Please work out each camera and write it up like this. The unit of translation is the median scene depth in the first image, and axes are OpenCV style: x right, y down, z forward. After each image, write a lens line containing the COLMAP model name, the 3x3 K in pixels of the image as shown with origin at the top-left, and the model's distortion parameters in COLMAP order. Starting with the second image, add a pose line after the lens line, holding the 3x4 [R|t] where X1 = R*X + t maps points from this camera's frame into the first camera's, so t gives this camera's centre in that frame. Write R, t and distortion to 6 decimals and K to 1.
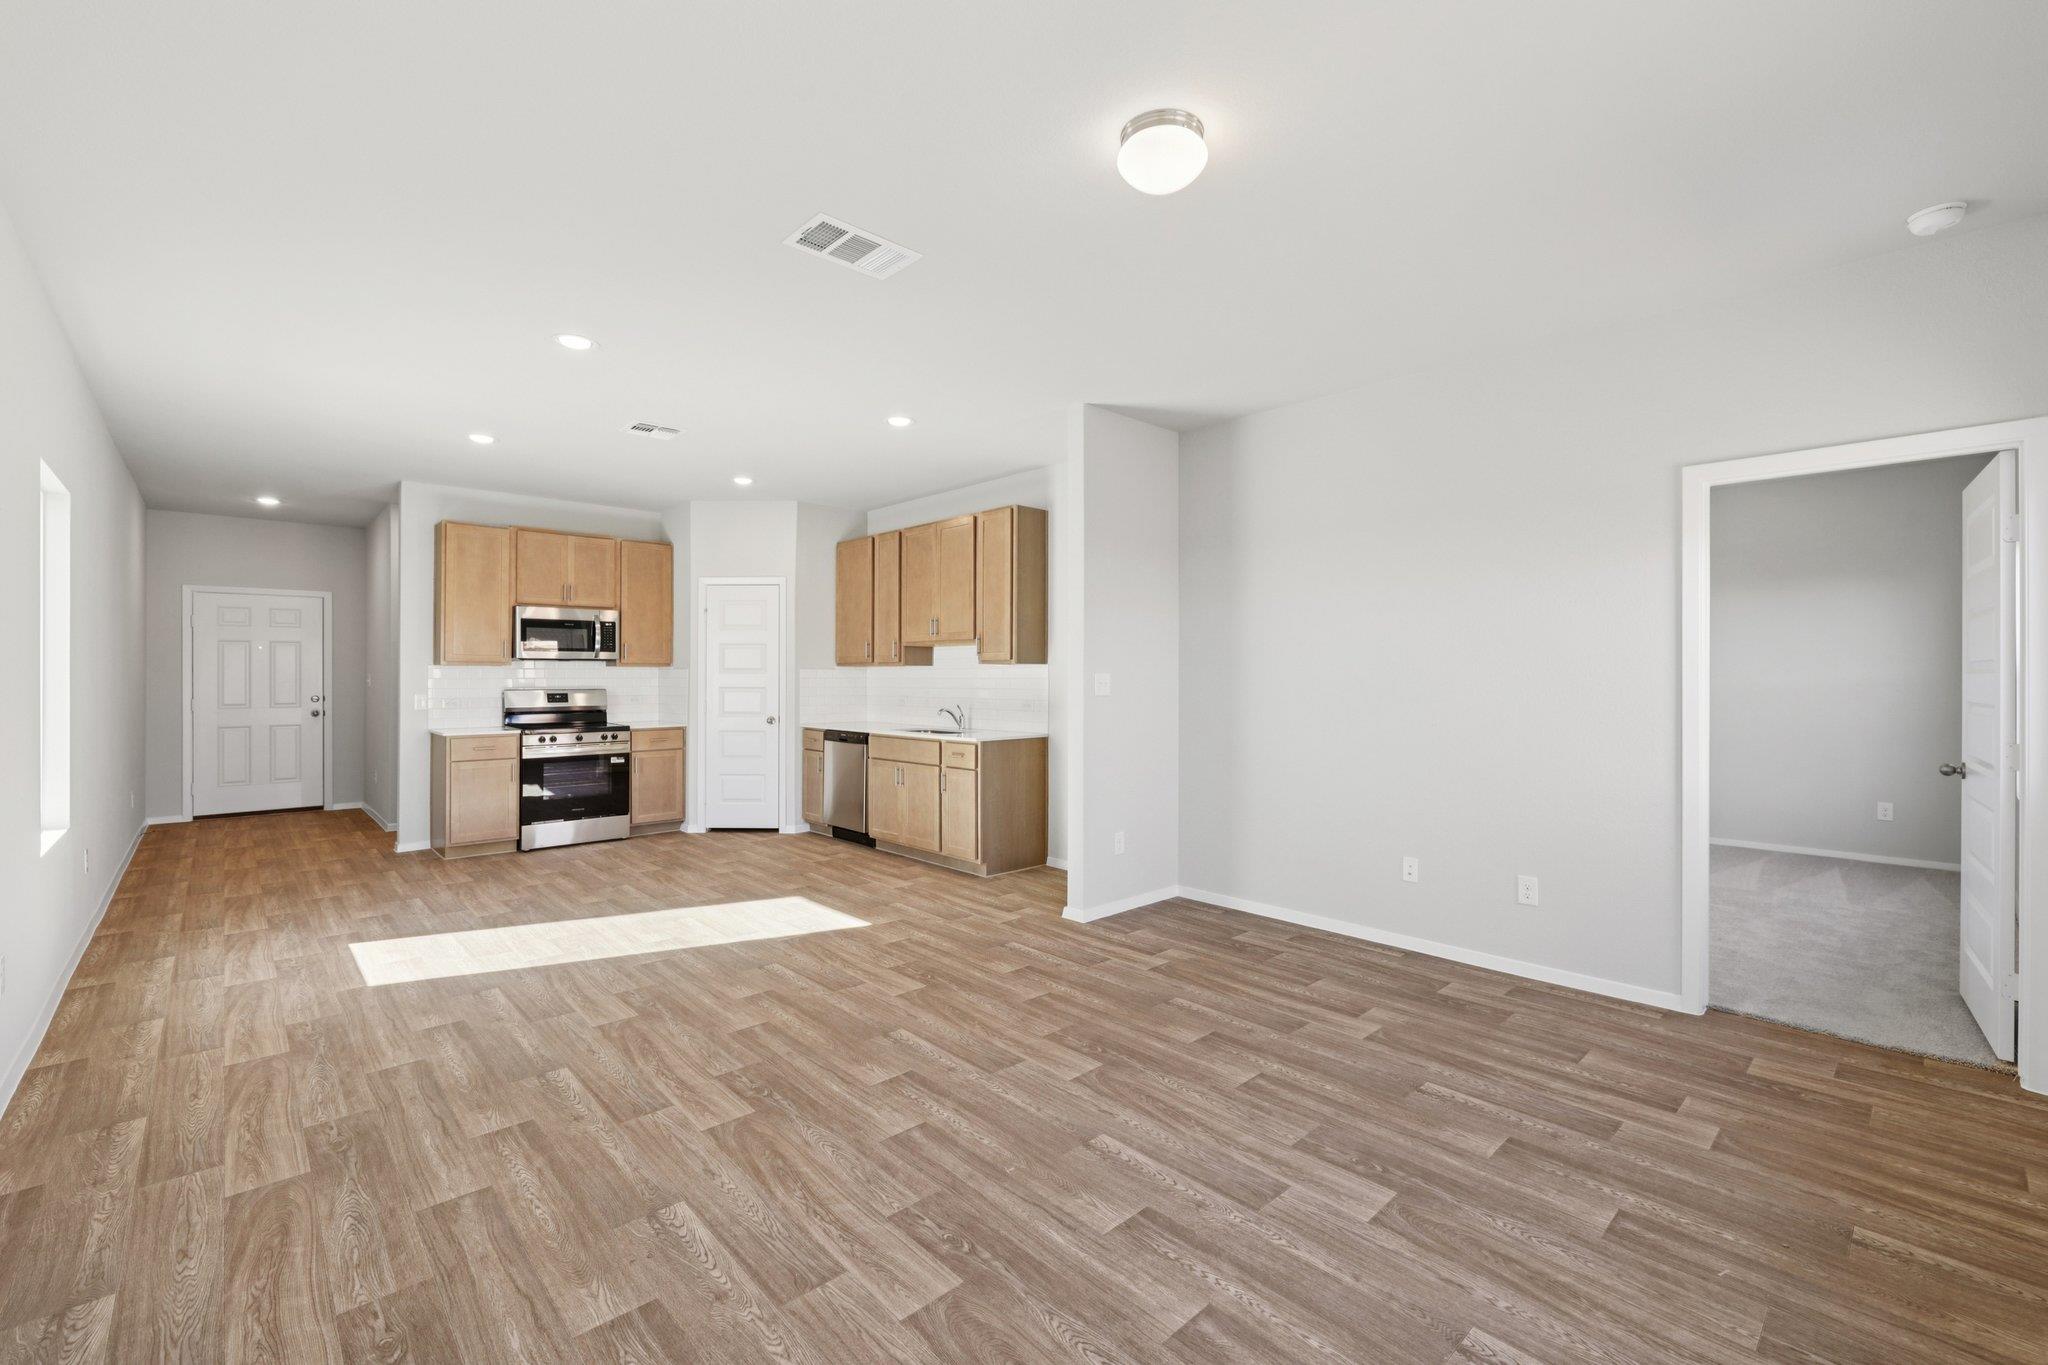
lens RADIAL K [[863.3, 0, 1027.2], [0, 863.3, 672.4], [0, 0, 1]] dist [0.000967, -0.000023]
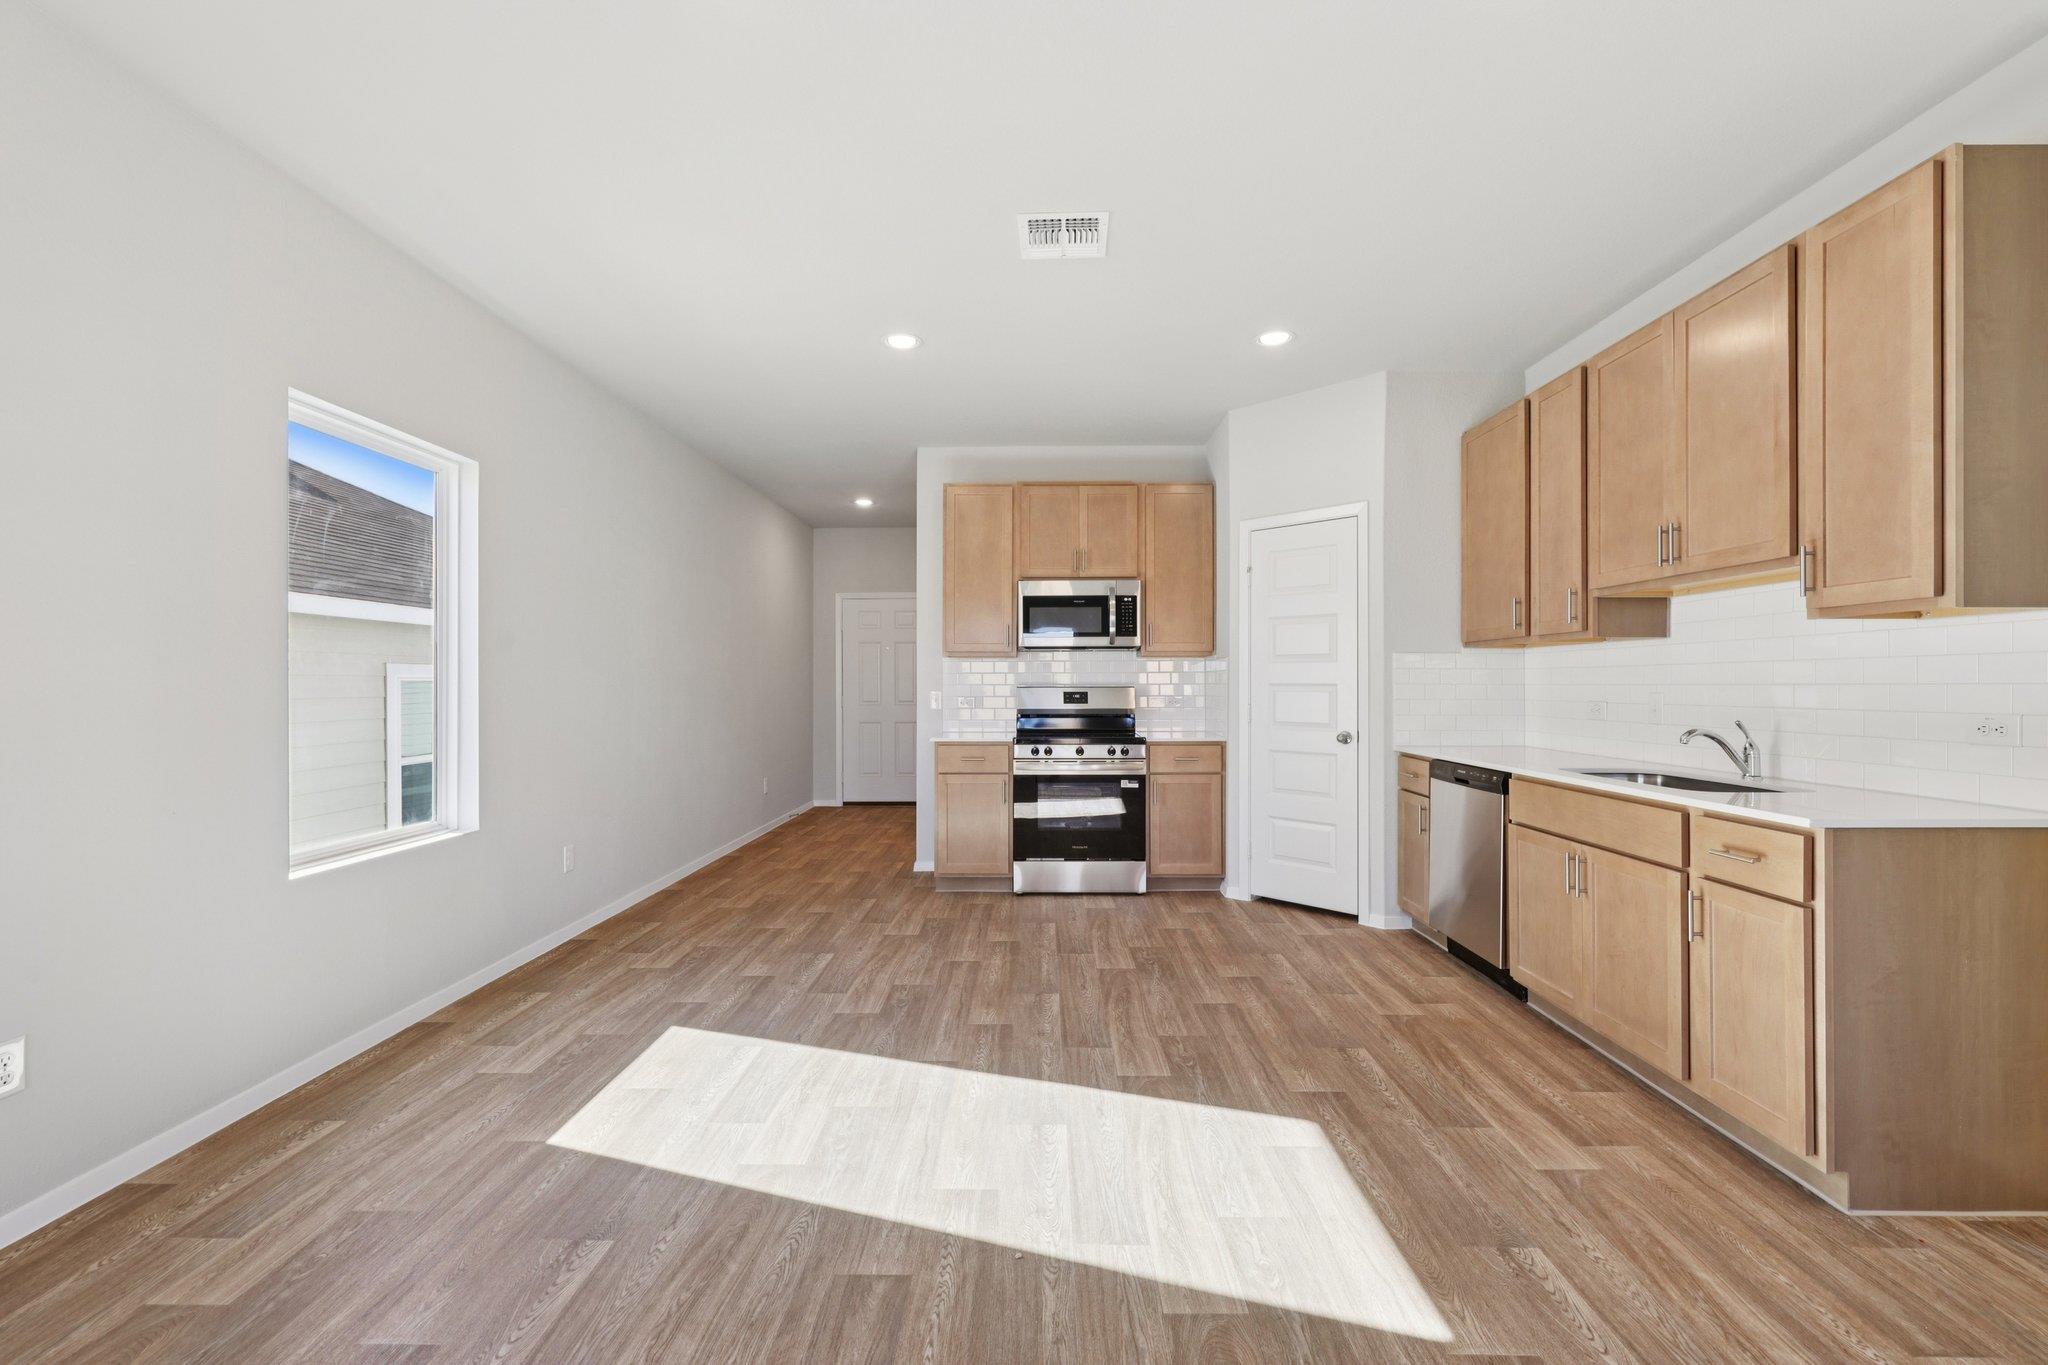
lens RADIAL K [[863.3, 0, 1025.6], [0, 863.3, 679.4], [0, 0, 1]] dist [0.000967, -0.000023]
pose [[0.722374, -0.004446, -0.691488, -0.040850], [0.004242, 0.999989, -0.001998, 0.016420], [0.691490, -0.001490, 0.722385, 0.462886]]
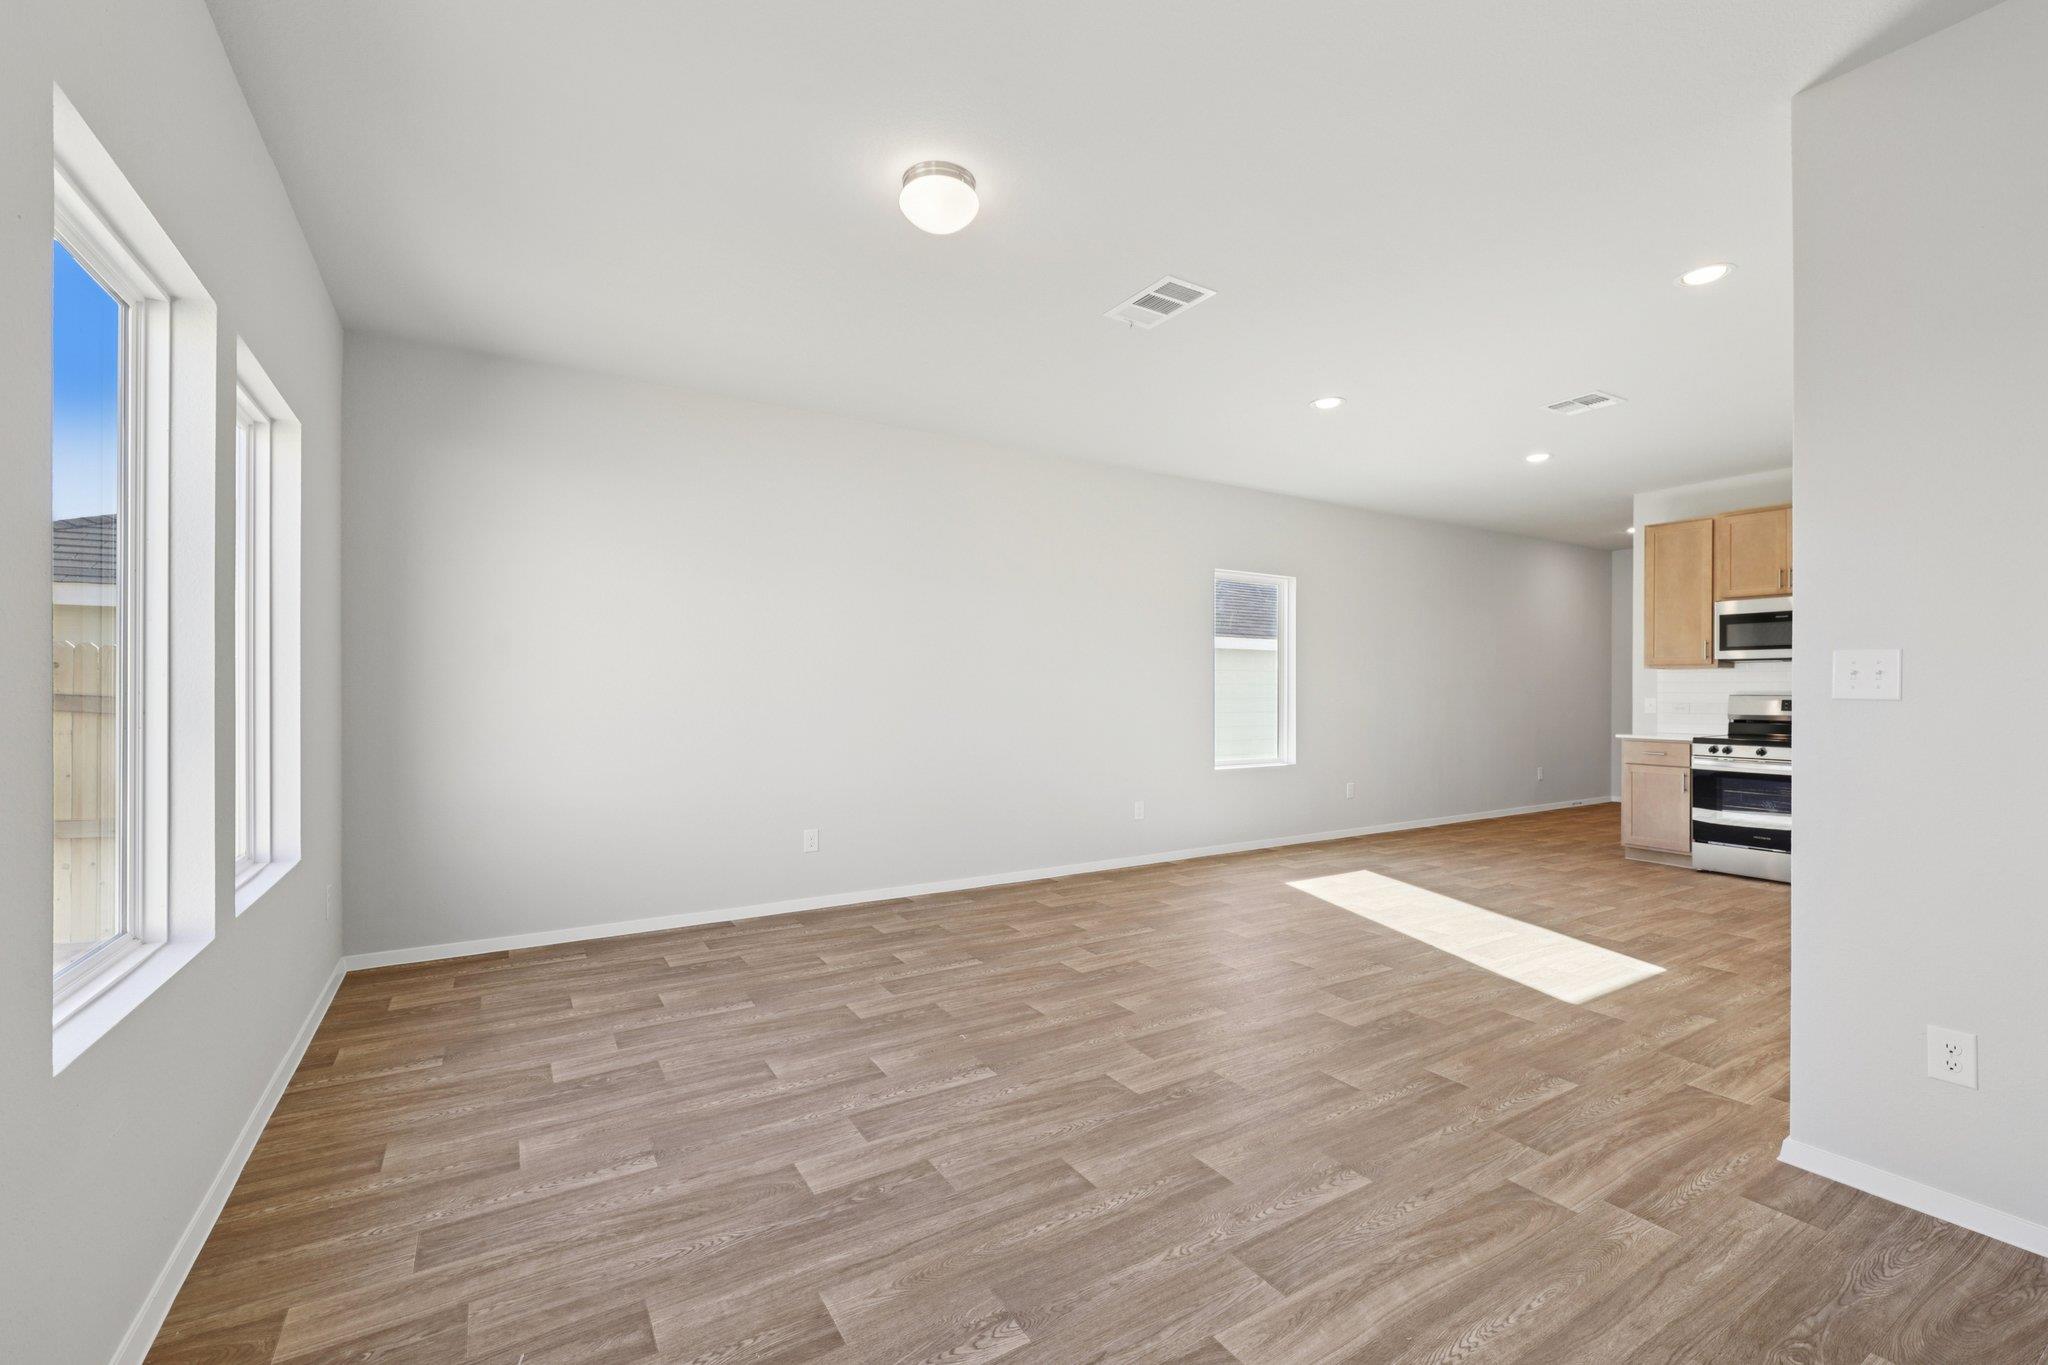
lens RADIAL K [[863.3, 0, 1035.0], [0, 863.3, 692.6], [0, 0, 1]] dist [0.000967, -0.000023]
pose [[-0.189663, 0.001876, -0.981847, 0.467557], [0.001533, 0.999998, 0.001615, 0.016808], [0.981848, -0.001198, -0.189665, 0.504134]]
